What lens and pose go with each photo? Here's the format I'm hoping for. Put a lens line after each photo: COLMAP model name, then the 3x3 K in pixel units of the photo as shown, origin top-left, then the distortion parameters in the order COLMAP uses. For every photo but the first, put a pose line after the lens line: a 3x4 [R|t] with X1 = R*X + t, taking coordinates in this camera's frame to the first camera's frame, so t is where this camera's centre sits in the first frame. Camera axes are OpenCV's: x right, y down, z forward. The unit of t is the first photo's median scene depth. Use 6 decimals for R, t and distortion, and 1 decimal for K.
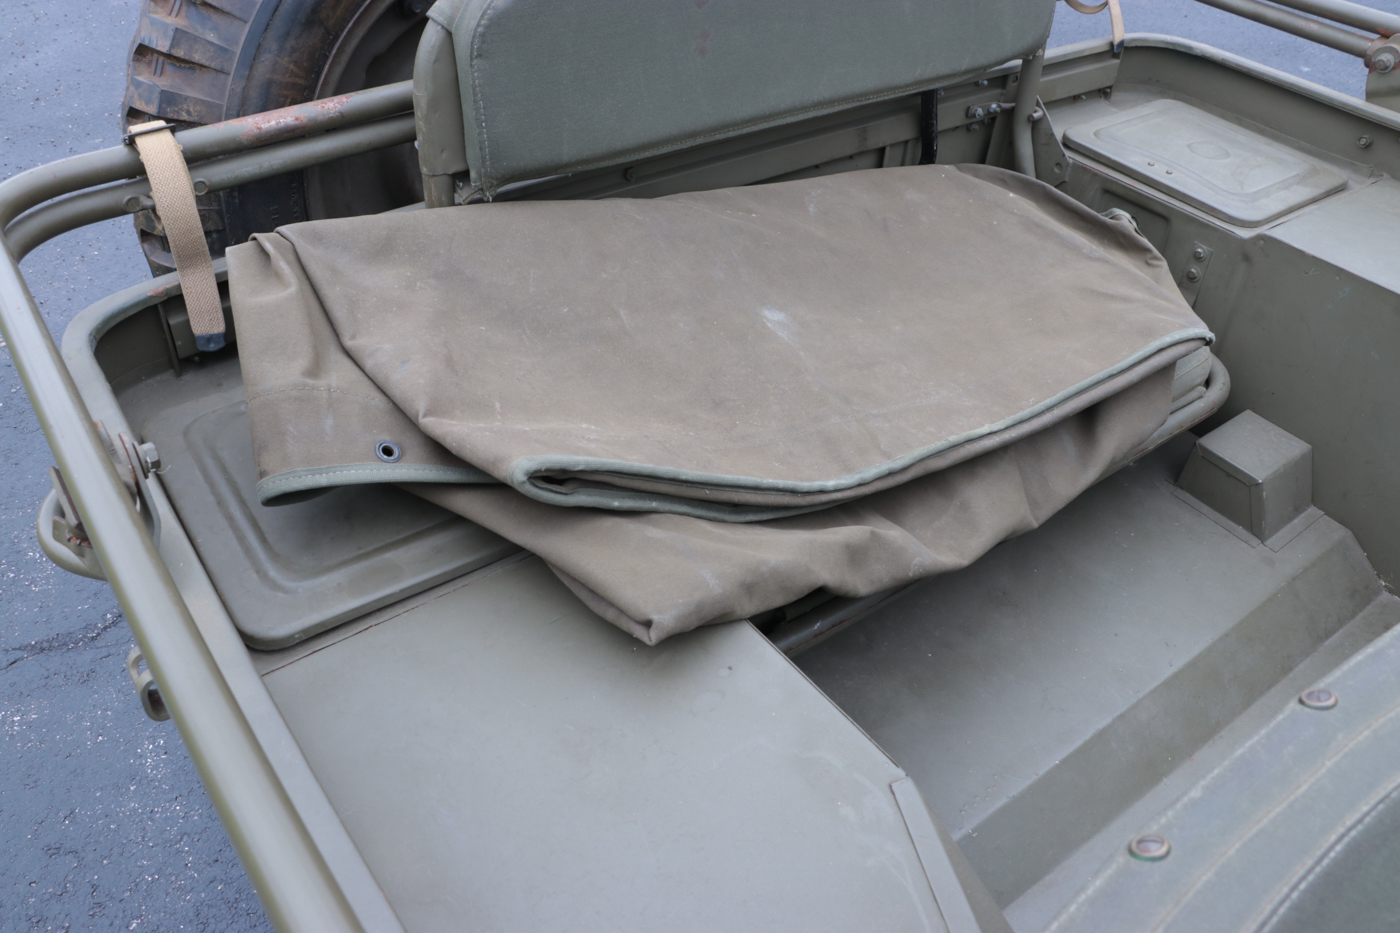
lens RADIAL K [[1120.2, 0, 706.1], [0, 1120.2, 470.8], [0, 0, 1]] dist [-0.168475, 0.105808]
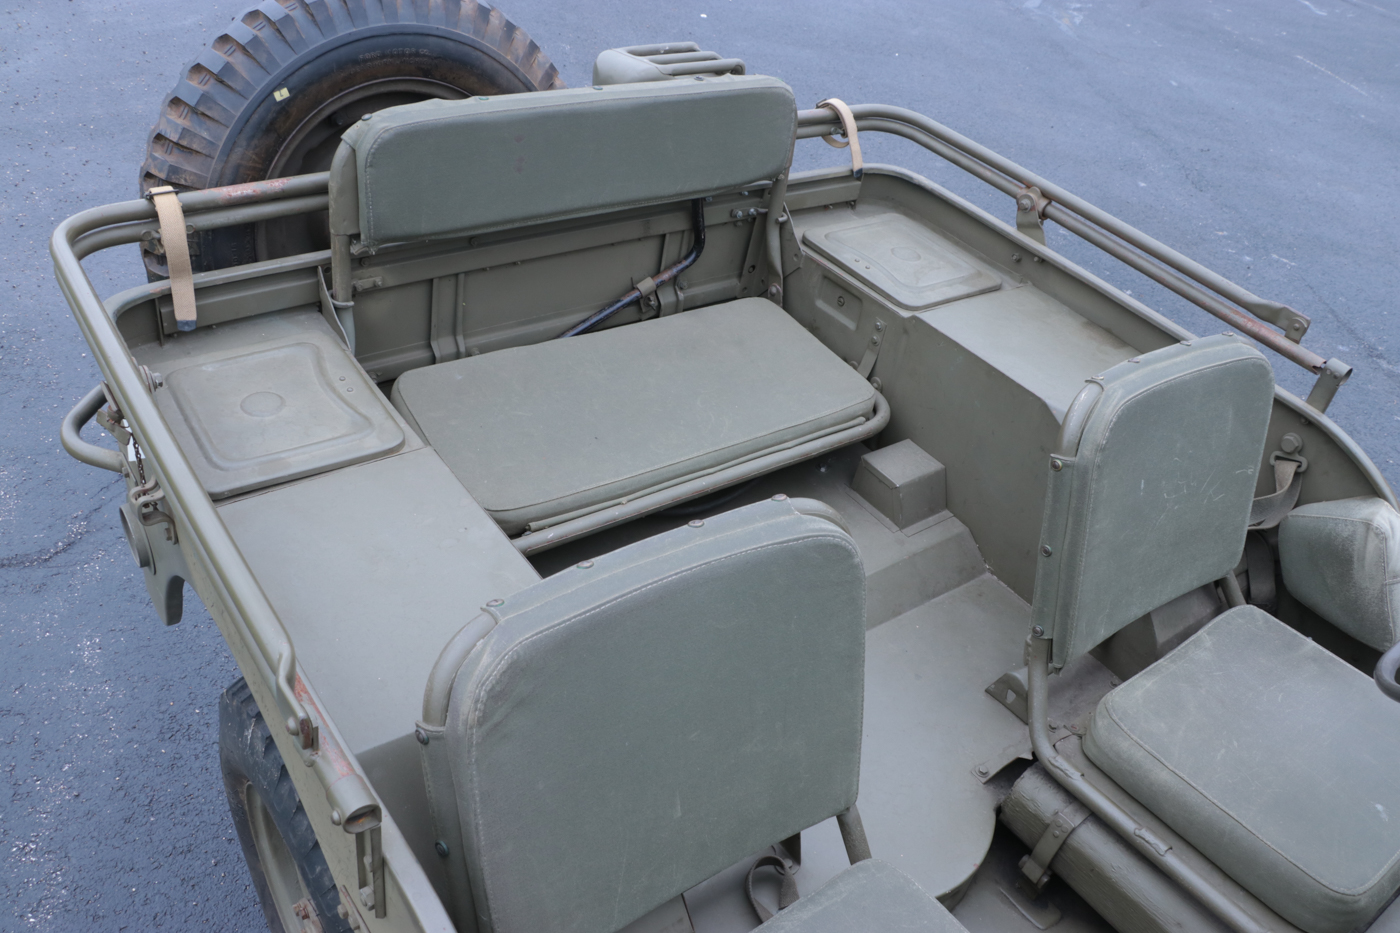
lens RADIAL K [[1120.2, 0, 704.5], [0, 1120.2, 471.9], [0, 0, 1]] dist [-0.168475, 0.105808]
pose [[0.994527, 0.083319, 0.063041, 0.153917], [-0.080723, 0.995823, -0.042674, 0.071801], [-0.066334, 0.037352, 0.997098, -0.442457]]
